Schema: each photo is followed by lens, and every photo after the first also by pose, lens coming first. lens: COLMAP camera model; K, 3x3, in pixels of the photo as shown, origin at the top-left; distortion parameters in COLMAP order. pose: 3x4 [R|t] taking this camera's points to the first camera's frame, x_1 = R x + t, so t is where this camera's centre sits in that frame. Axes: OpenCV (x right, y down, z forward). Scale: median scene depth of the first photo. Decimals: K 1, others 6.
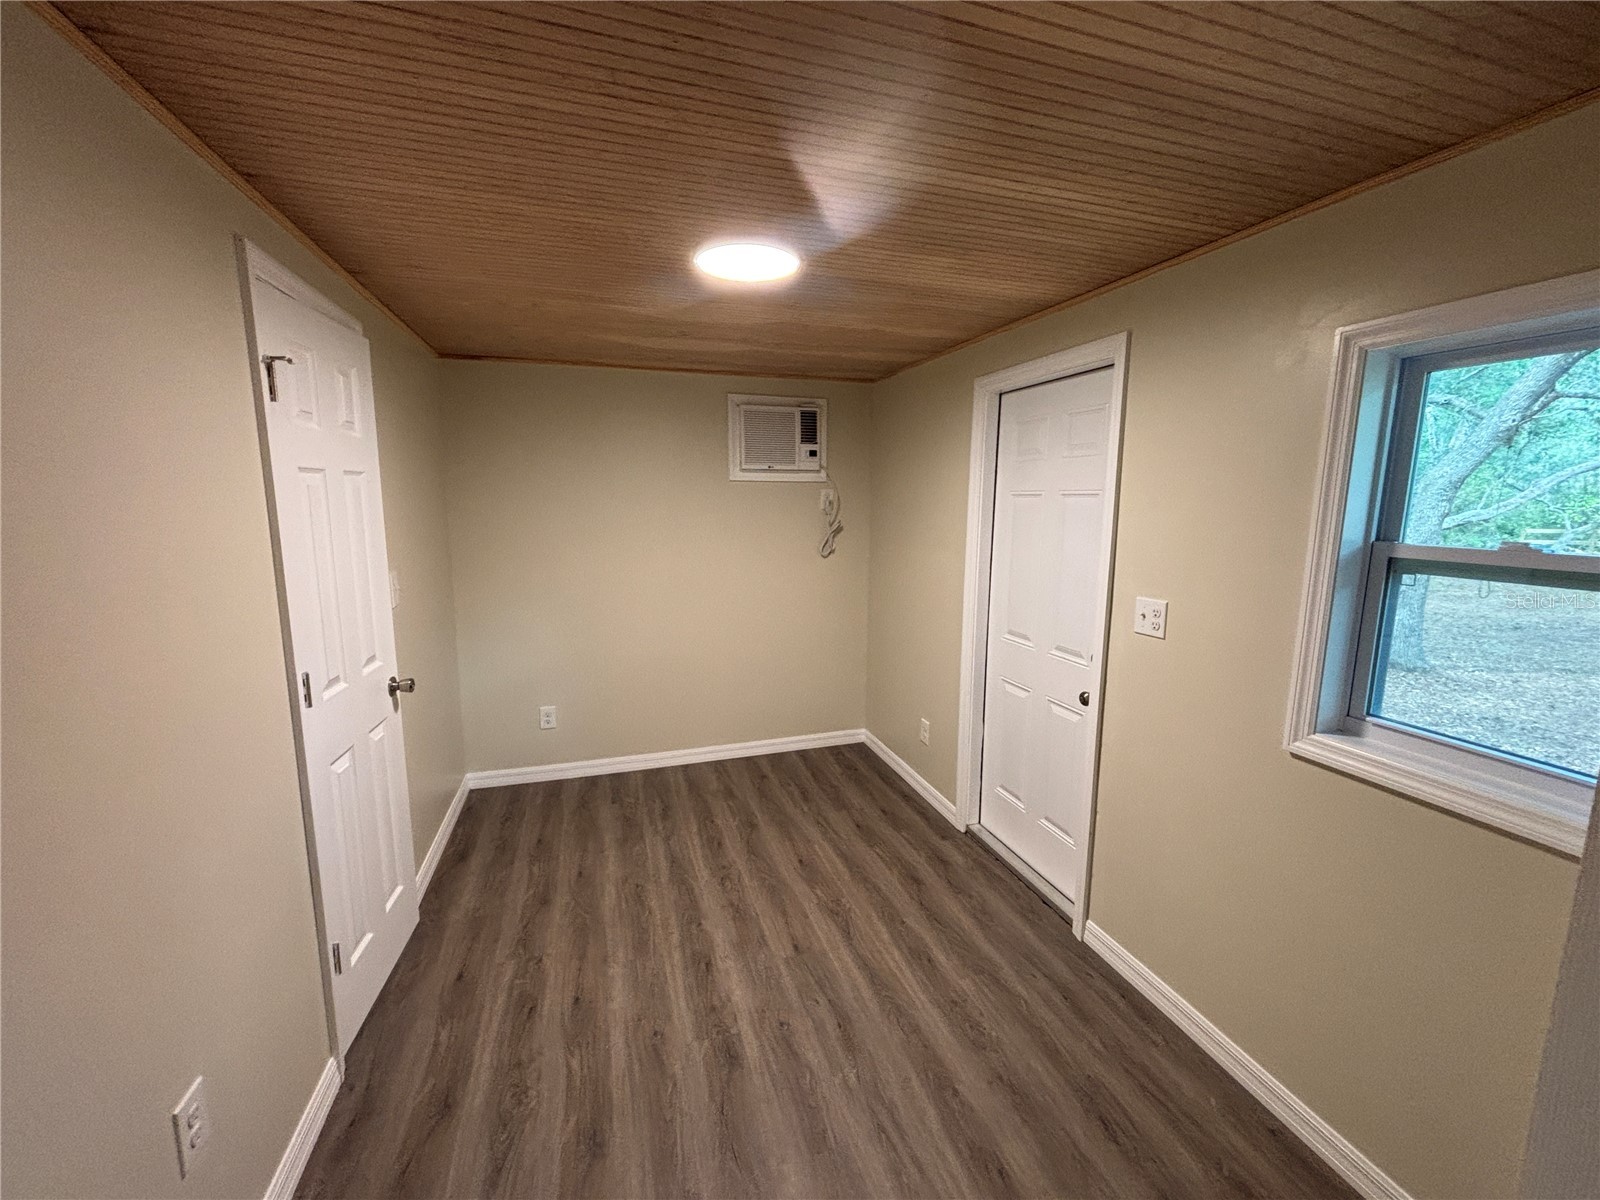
lens RADIAL K [[649.5, 0, 803.4], [0, 649.5, 598.3], [0, 0, 1]] dist [-0.000774, -0.000059]
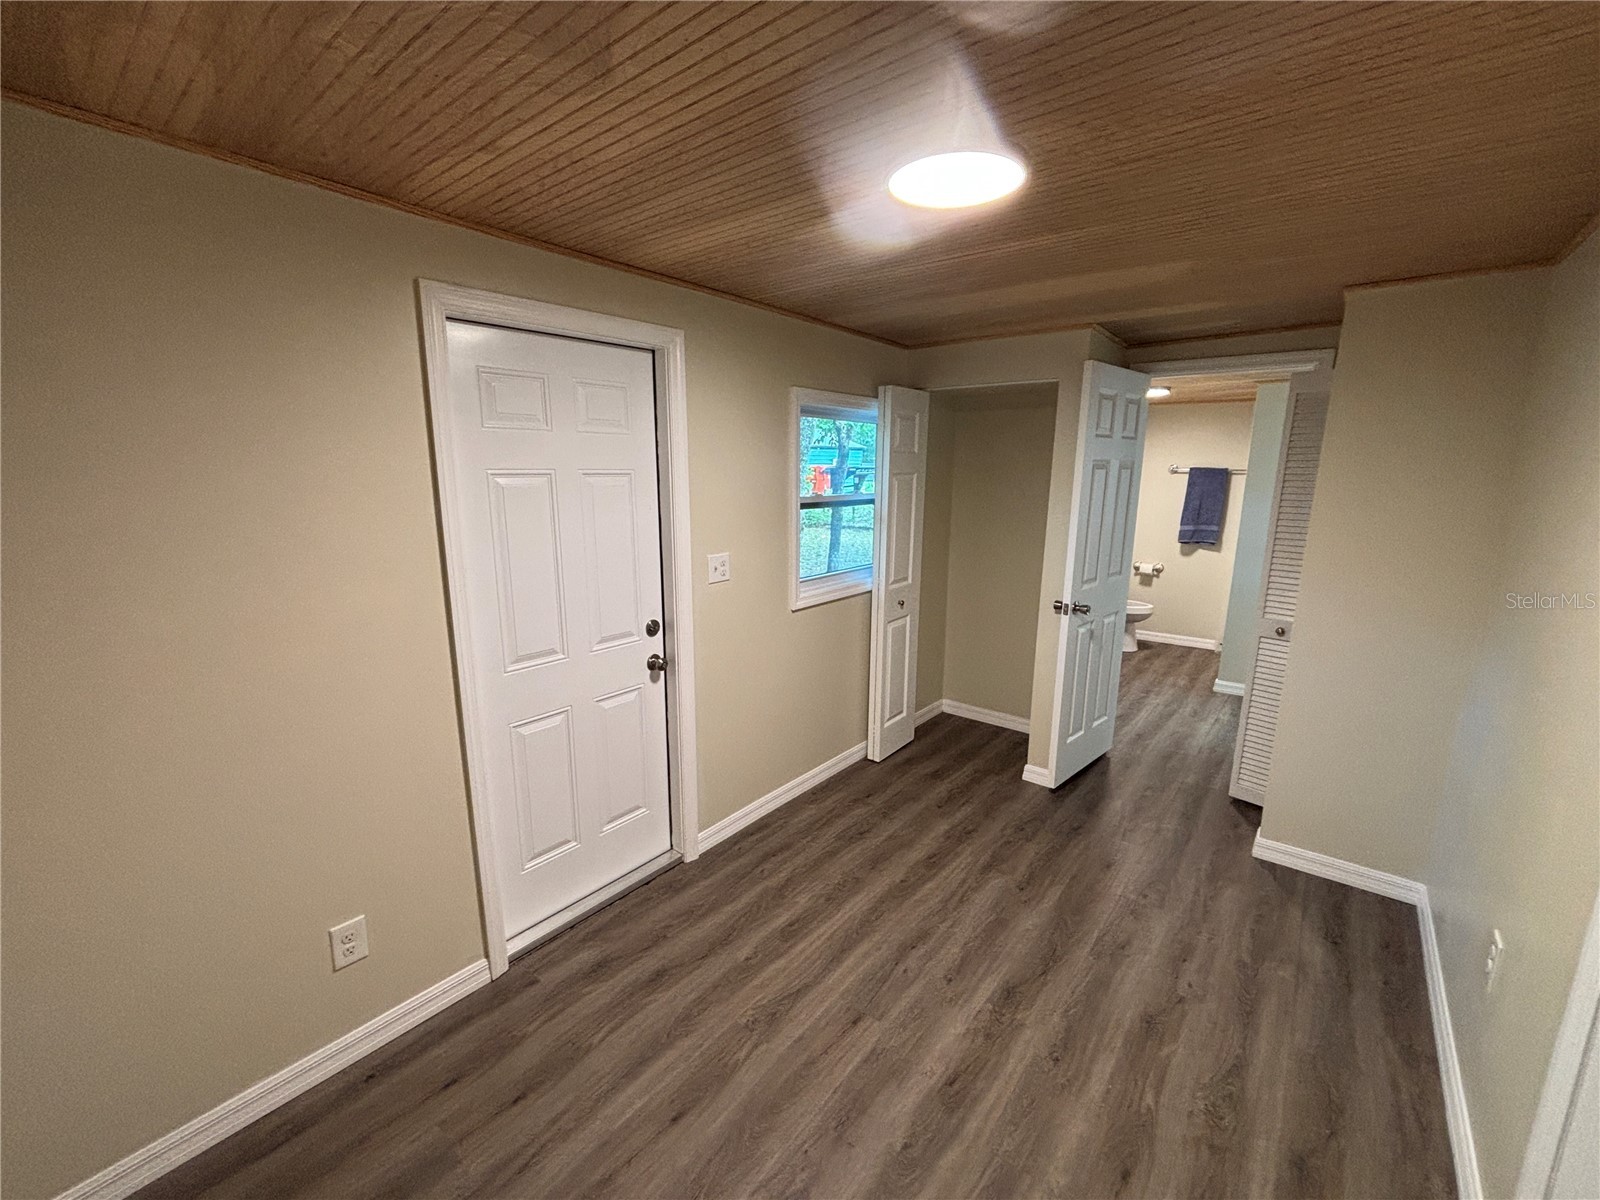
lens RADIAL K [[649.5, 0, 803.4], [0, 649.5, 598.3], [0, 0, 1]] dist [-0.000774, -0.000059]
pose [[-0.537241, -0.177020, 0.824643, -0.594925], [0.123705, 0.950616, 0.284653, -0.241573], [-0.834308, 0.254939, -0.488811, 1.381169]]
